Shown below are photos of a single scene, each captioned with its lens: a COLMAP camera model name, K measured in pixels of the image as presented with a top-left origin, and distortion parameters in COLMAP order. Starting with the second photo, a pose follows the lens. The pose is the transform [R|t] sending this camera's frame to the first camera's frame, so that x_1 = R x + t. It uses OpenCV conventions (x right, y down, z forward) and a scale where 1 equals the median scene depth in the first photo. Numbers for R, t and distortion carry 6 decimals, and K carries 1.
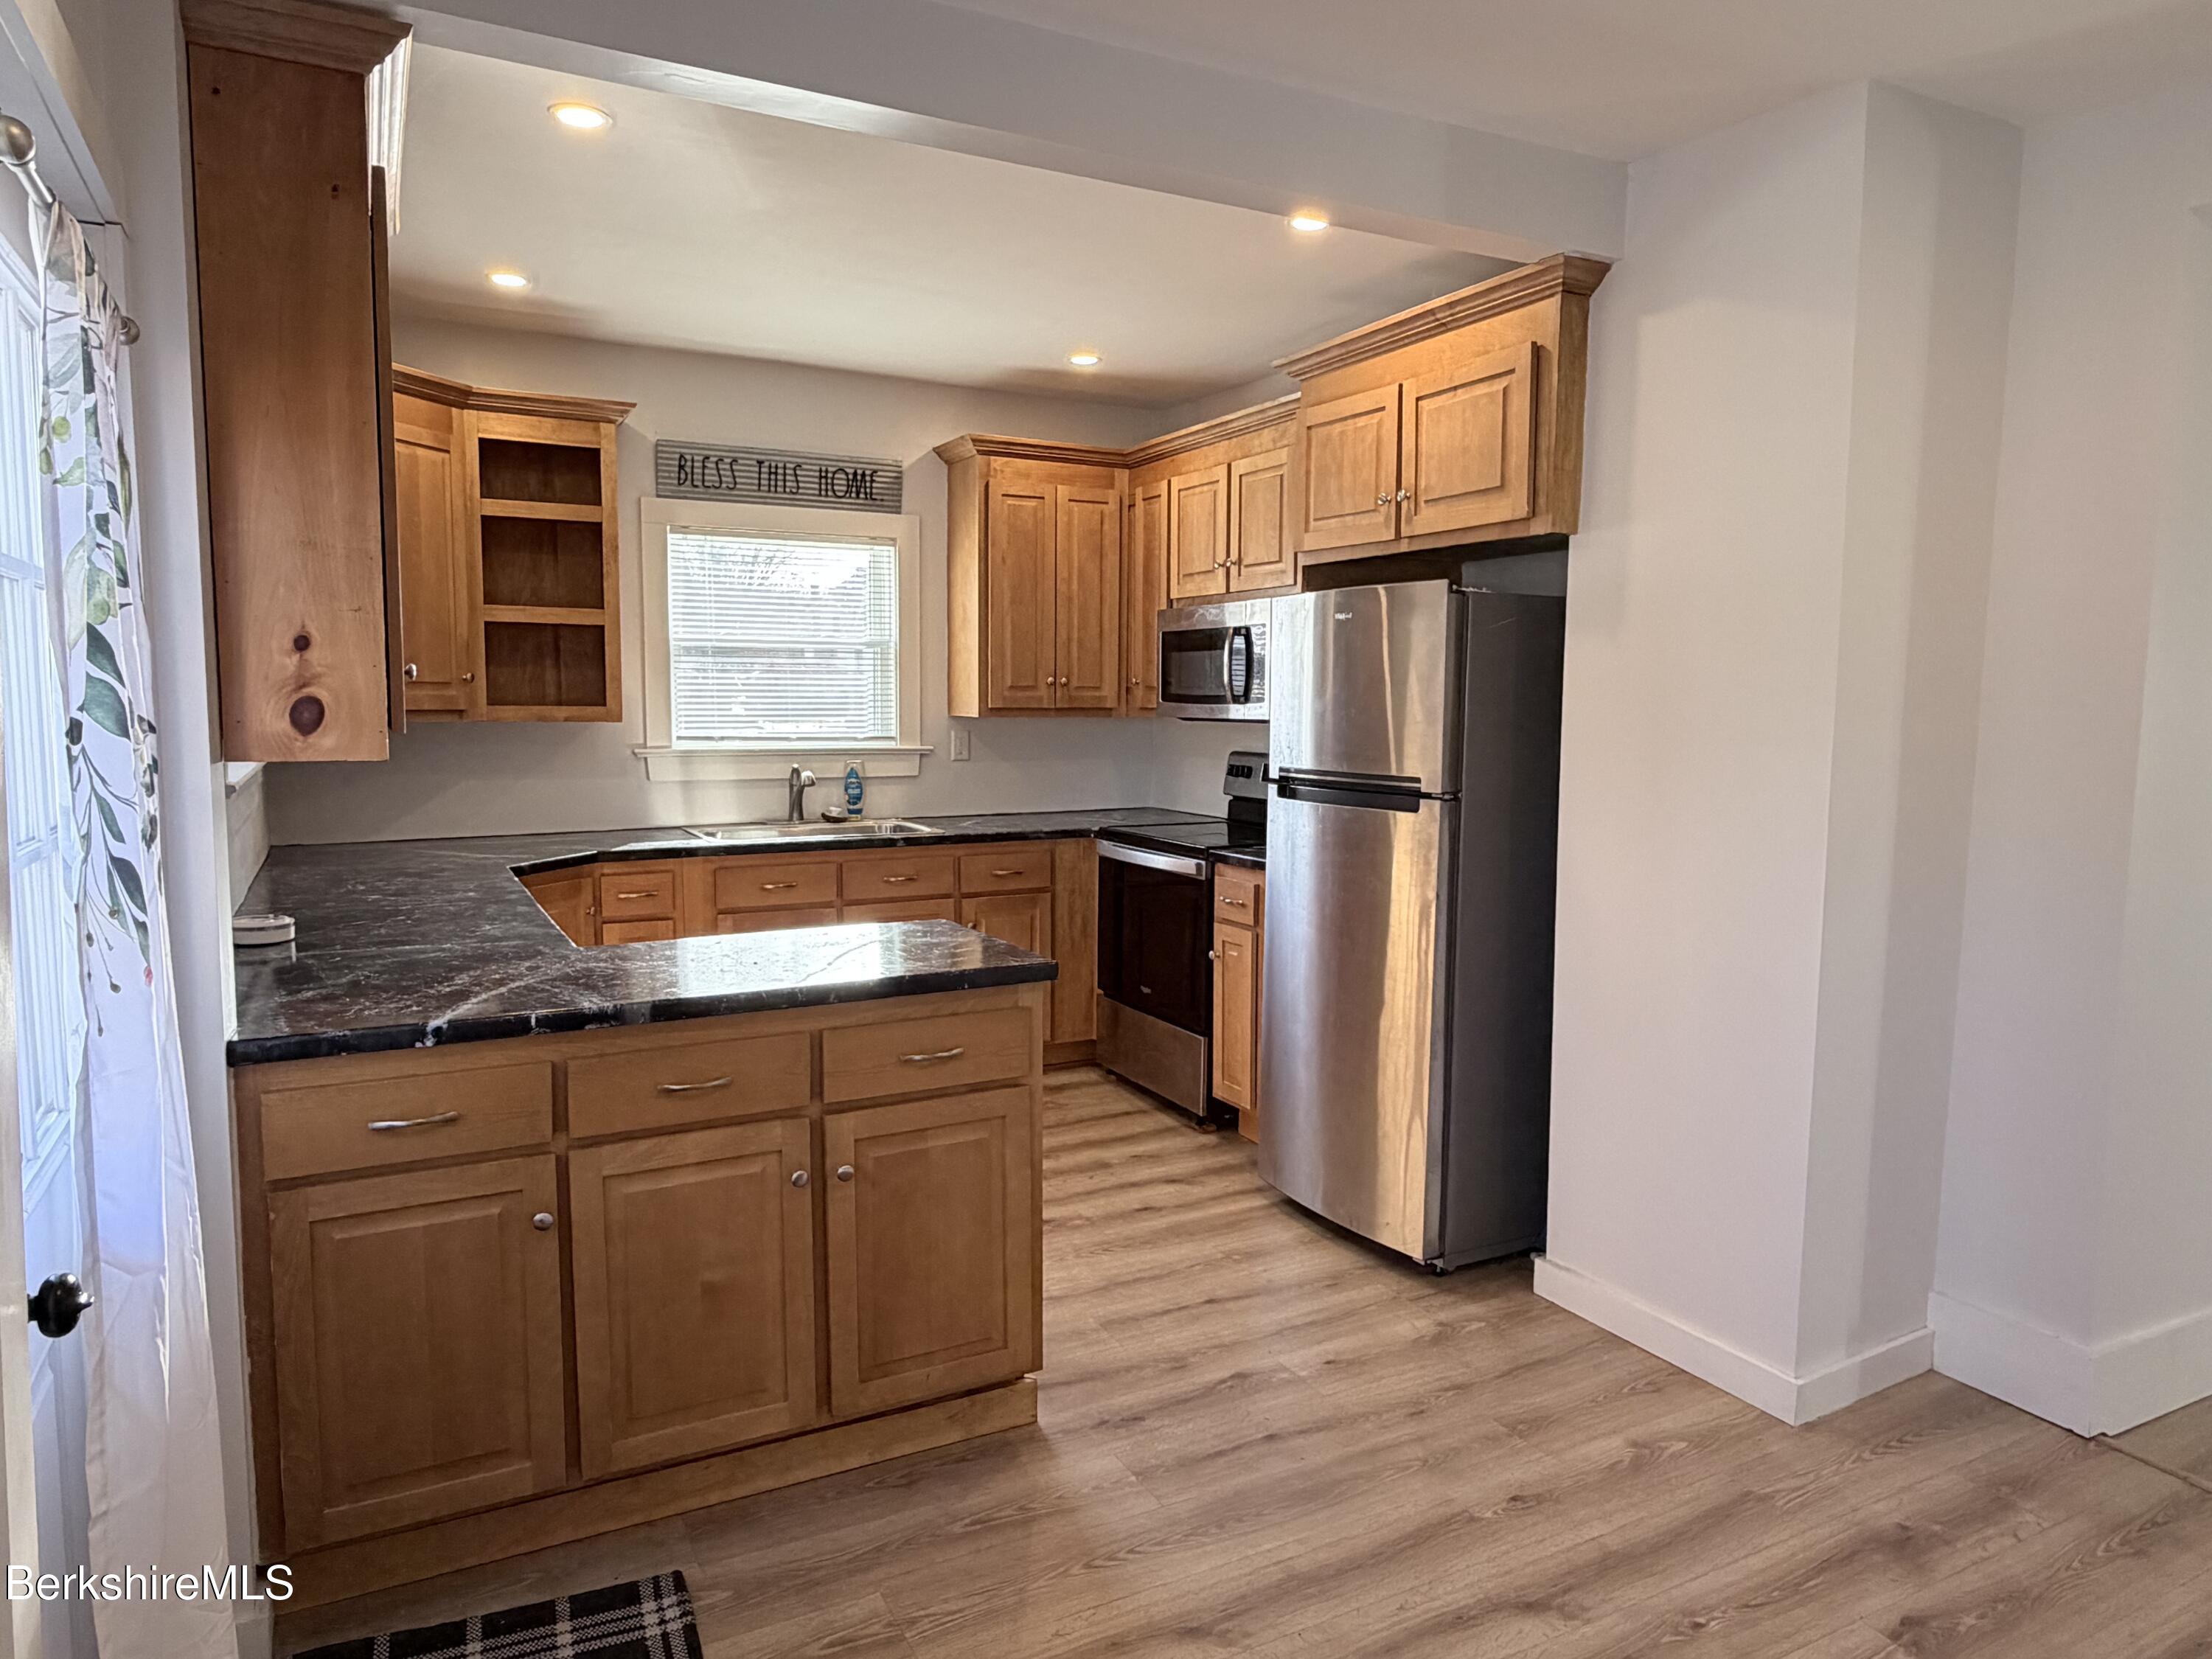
lens RADIAL K [[1402.7, 0, 1110.0], [0, 1402.7, 824.9], [0, 0, 1]] dist [-0.007499, 0.001671]
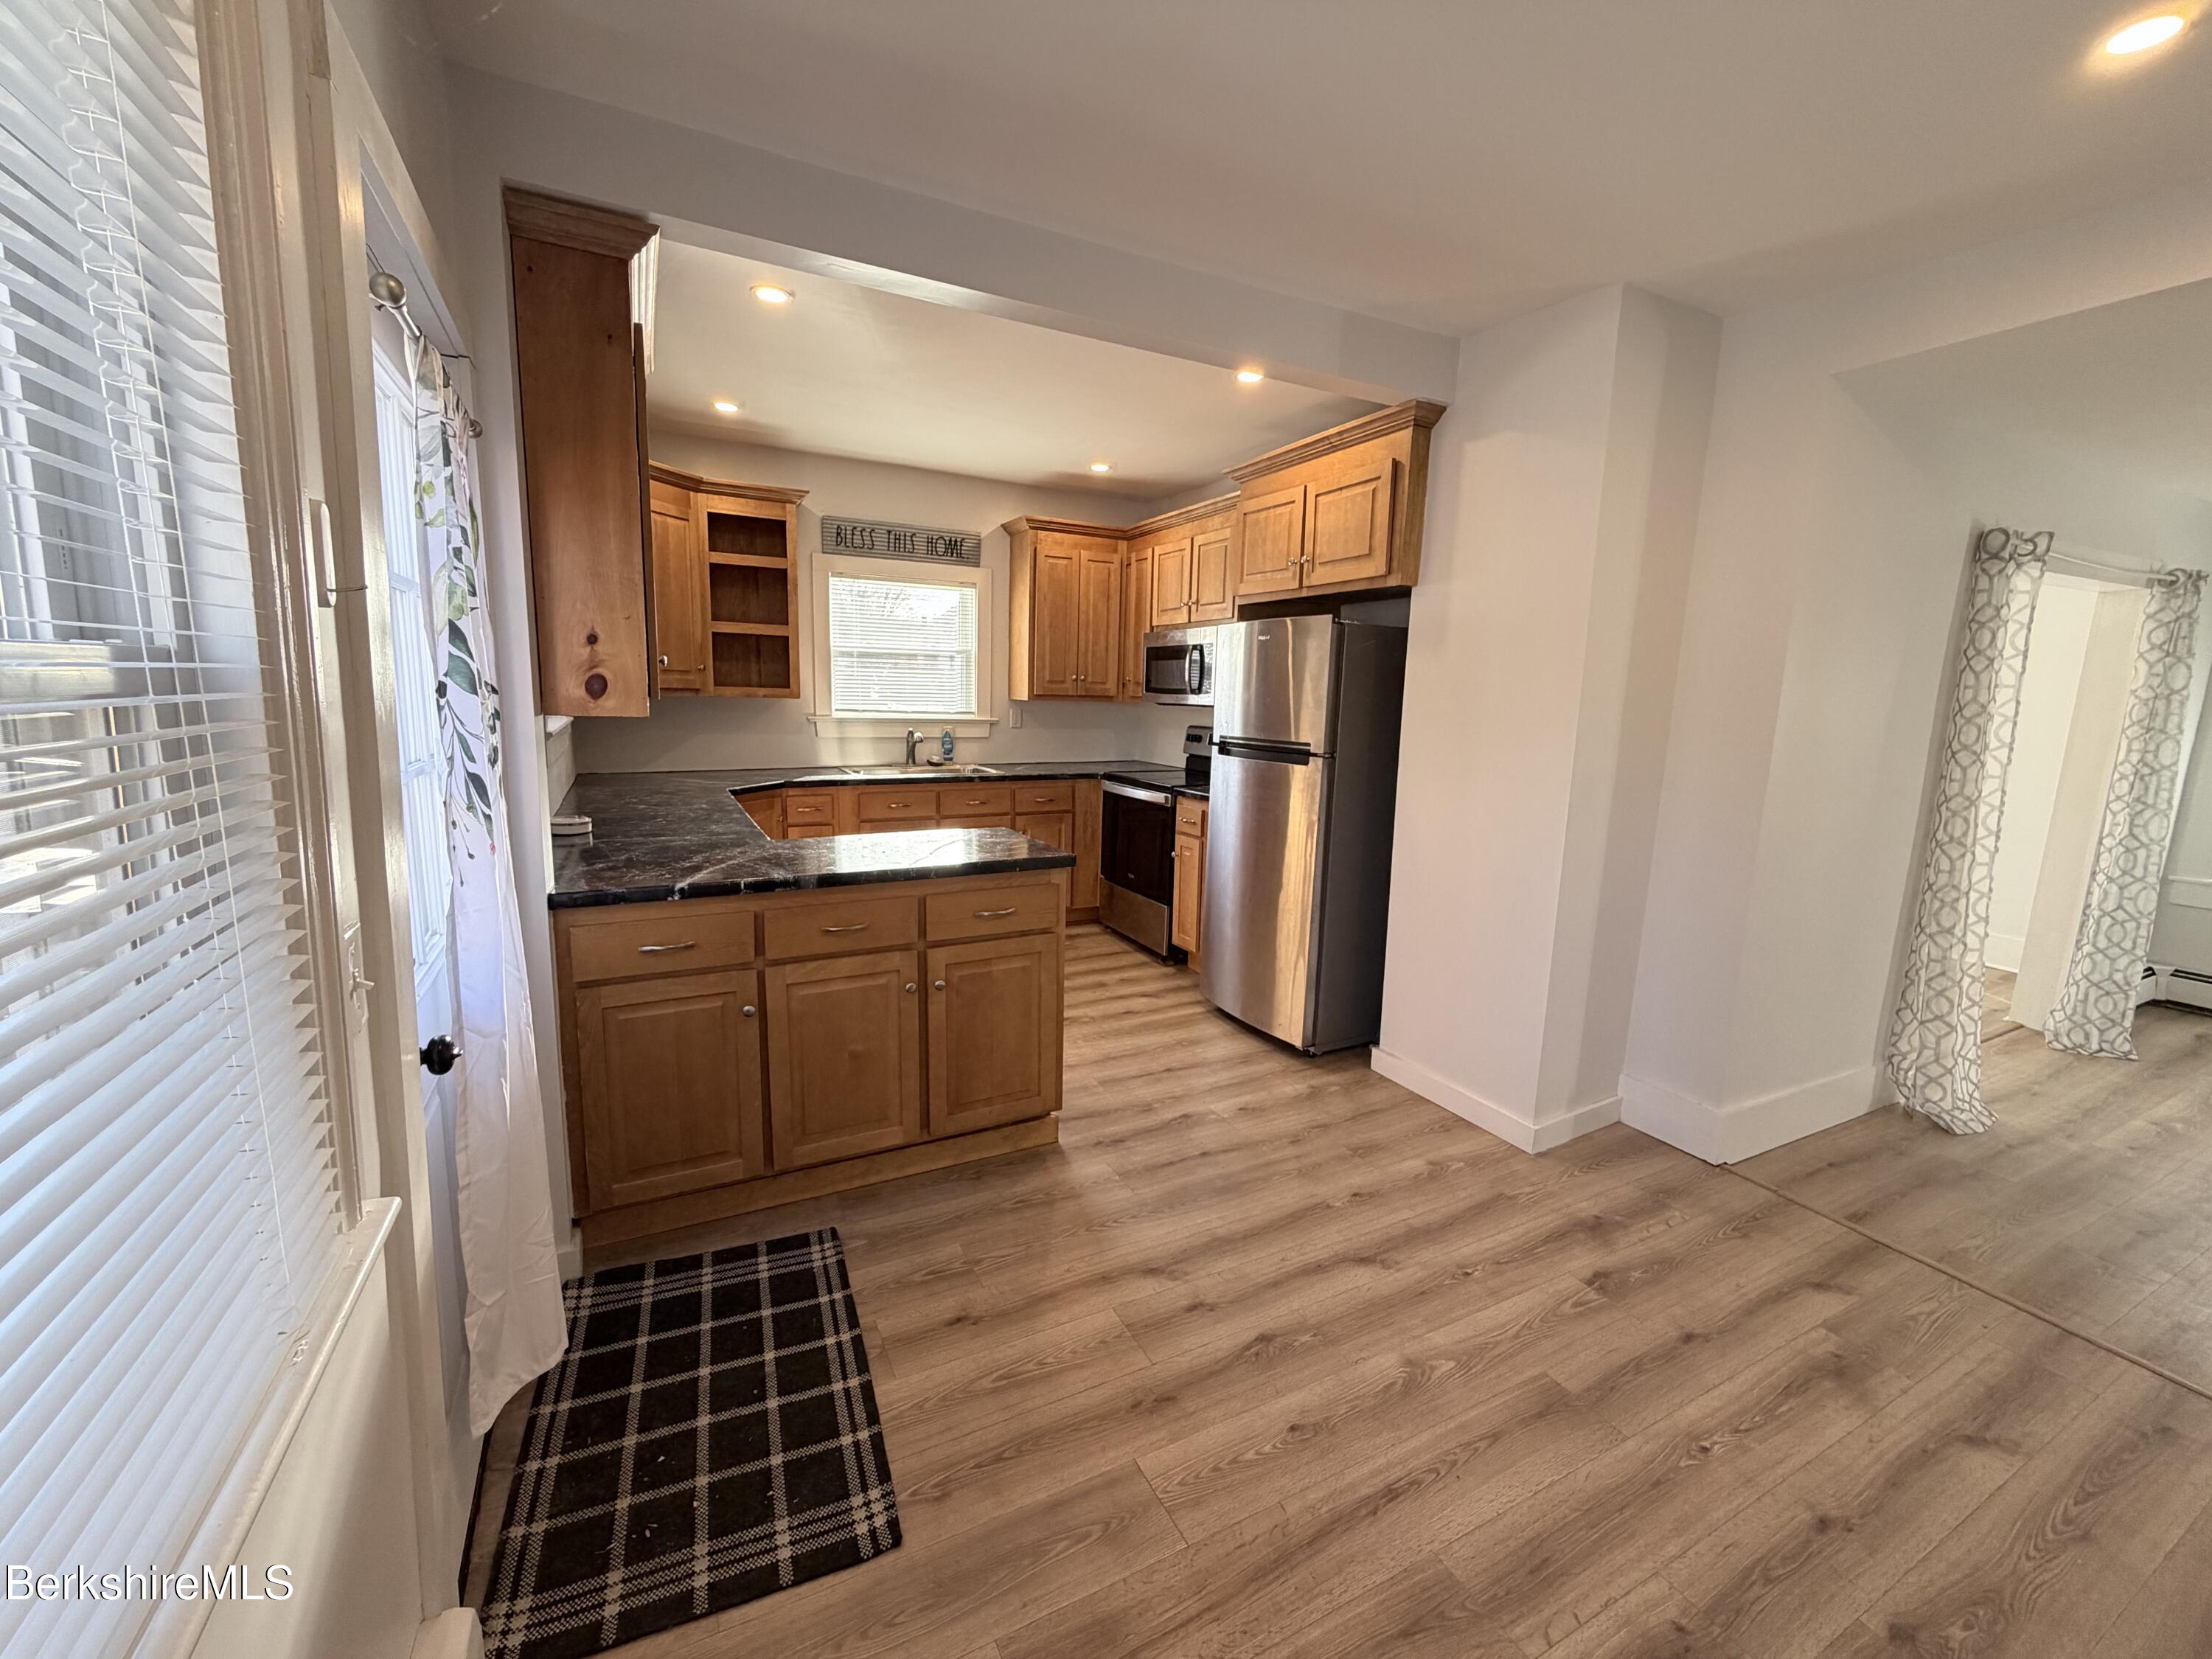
lens RADIAL K [[886.6, 0, 1104.7], [0, 886.6, 822.6], [0, 0, 1]] dist [-0.007379, 0.000025]
pose [[0.999802, 0.019283, -0.004952, -0.000909], [-0.018978, 0.998270, 0.055654, 0.005143], [0.006016, -0.055549, 0.998438, 0.010396]]
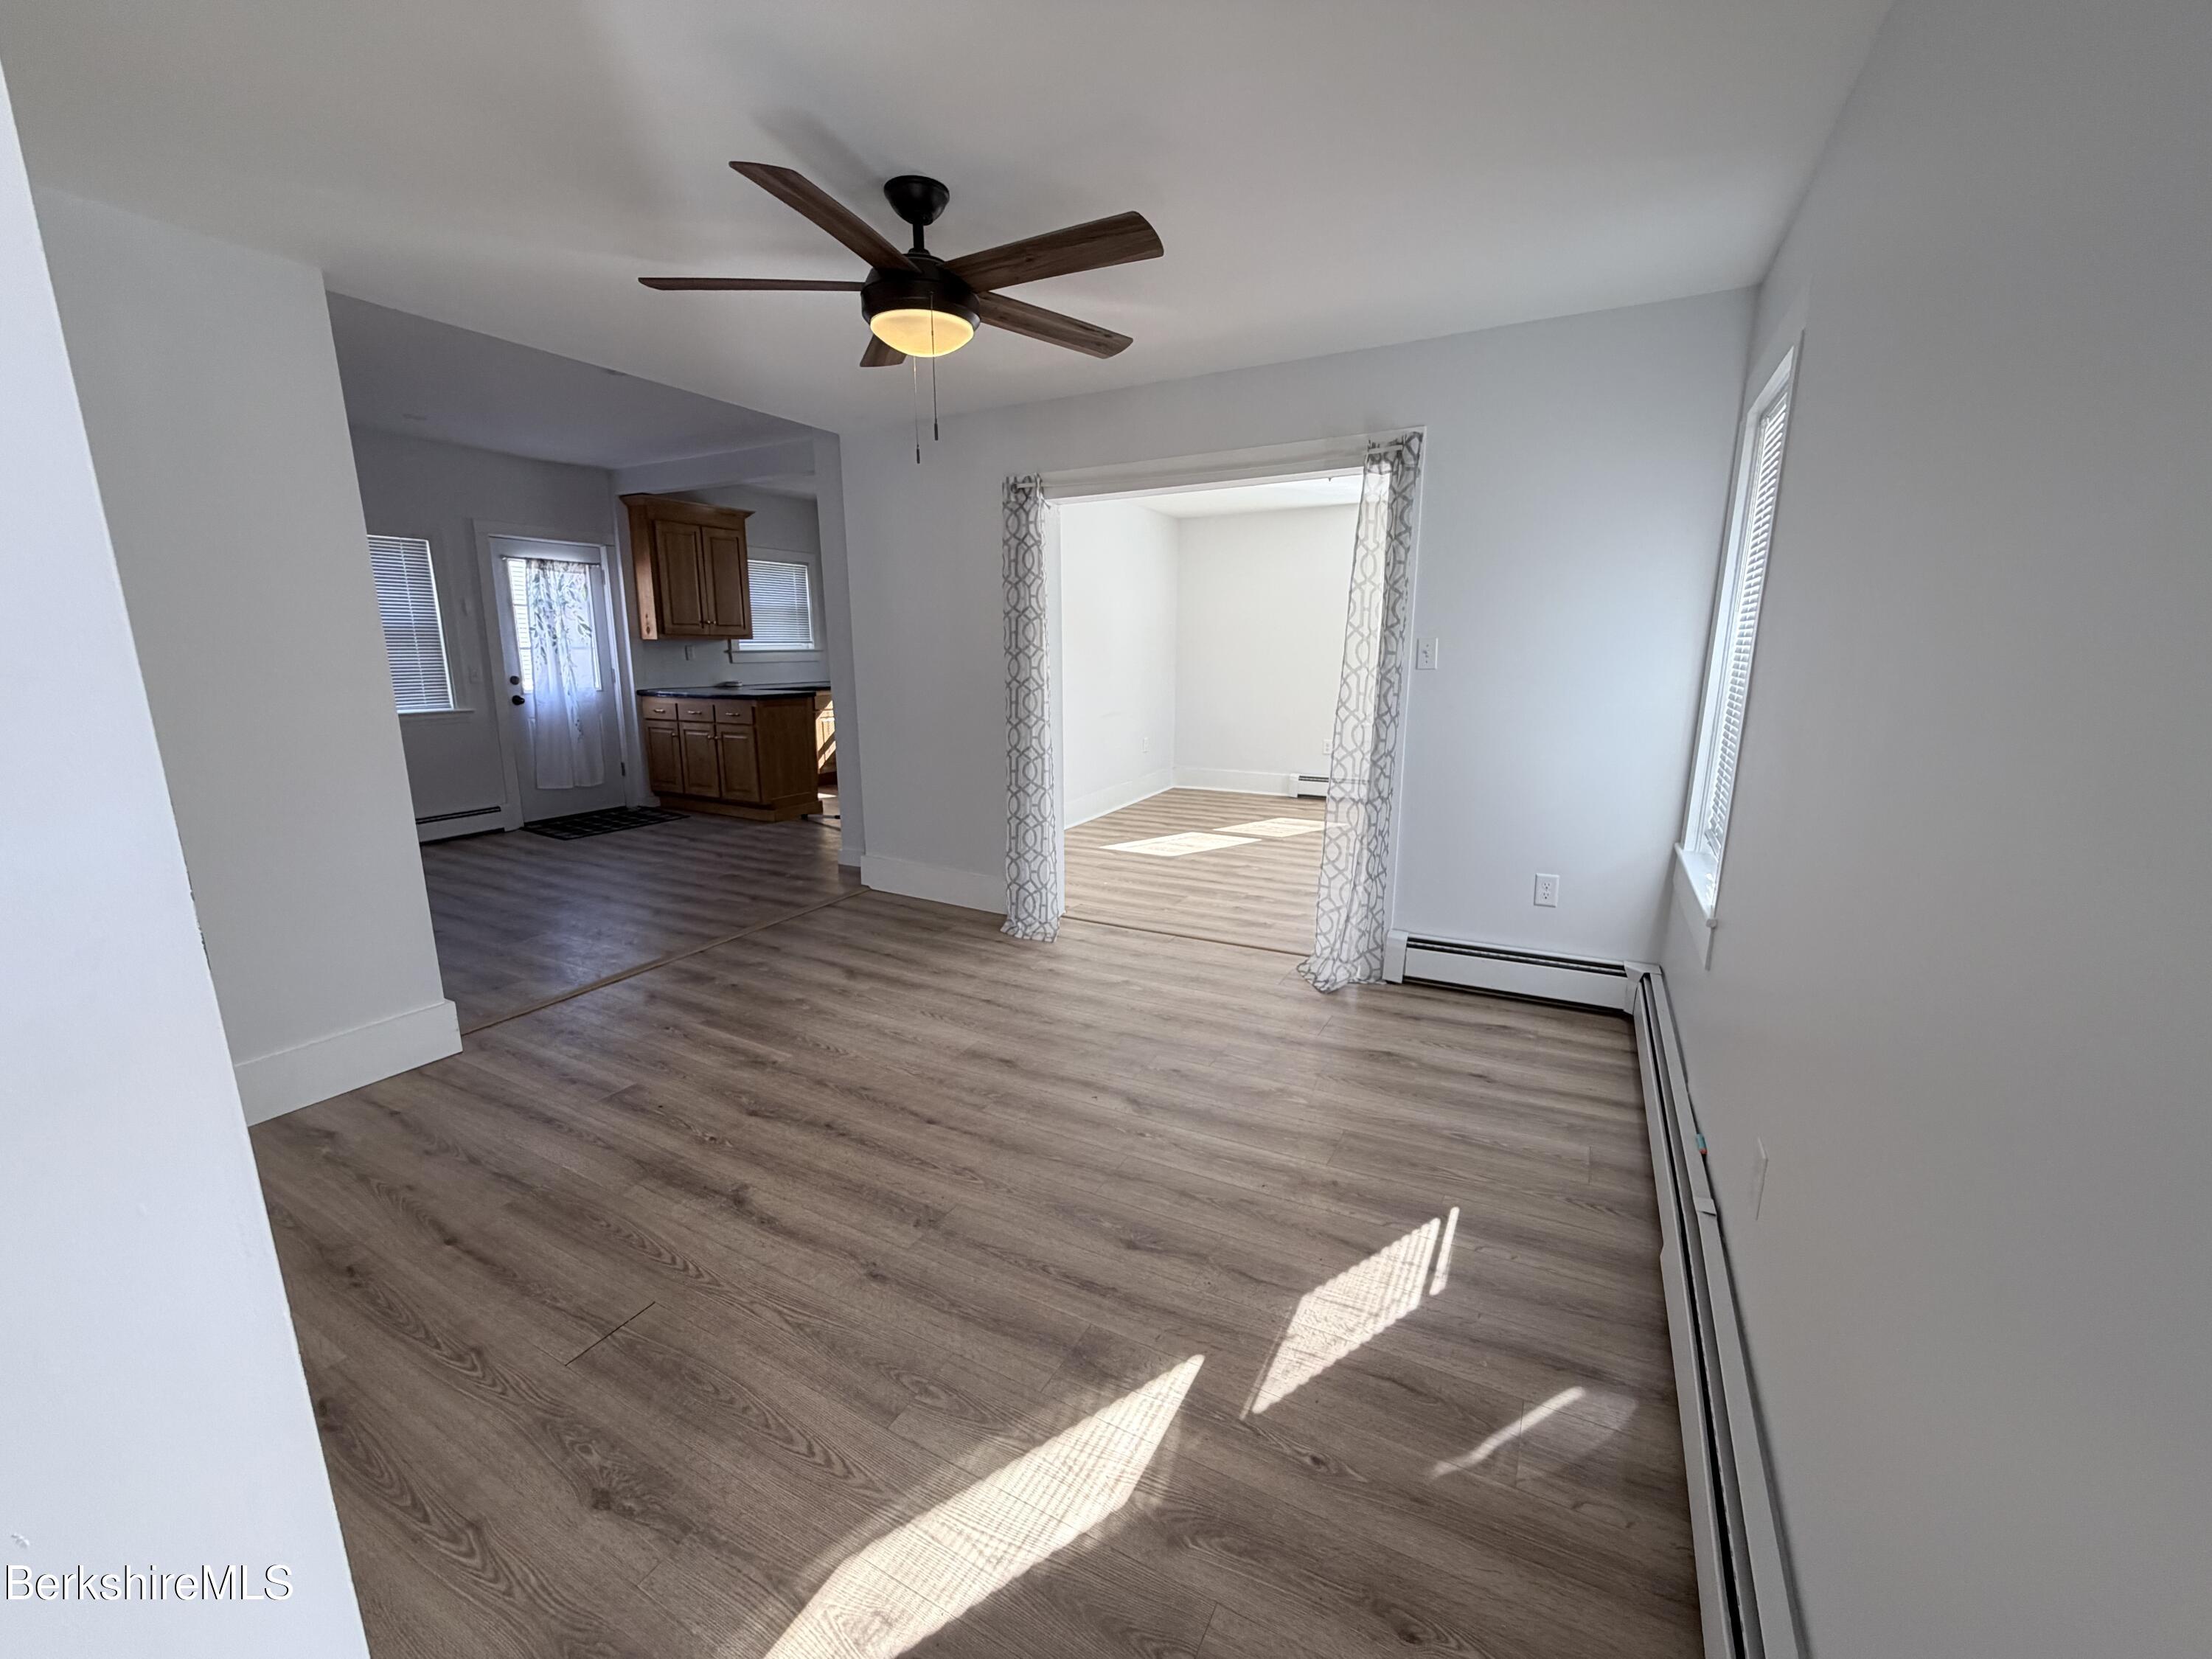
lens RADIAL K [[886.6, 0, 1100.2], [0, 886.6, 834.3], [0, 0, 1]] dist [-0.007379, 0.000025]
pose [[0.553566, 0.168954, -0.815487, 2.624574], [-0.072865, 0.985276, 0.154670, 0.030309], [0.829612, -0.026200, 0.557726, 0.440604]]
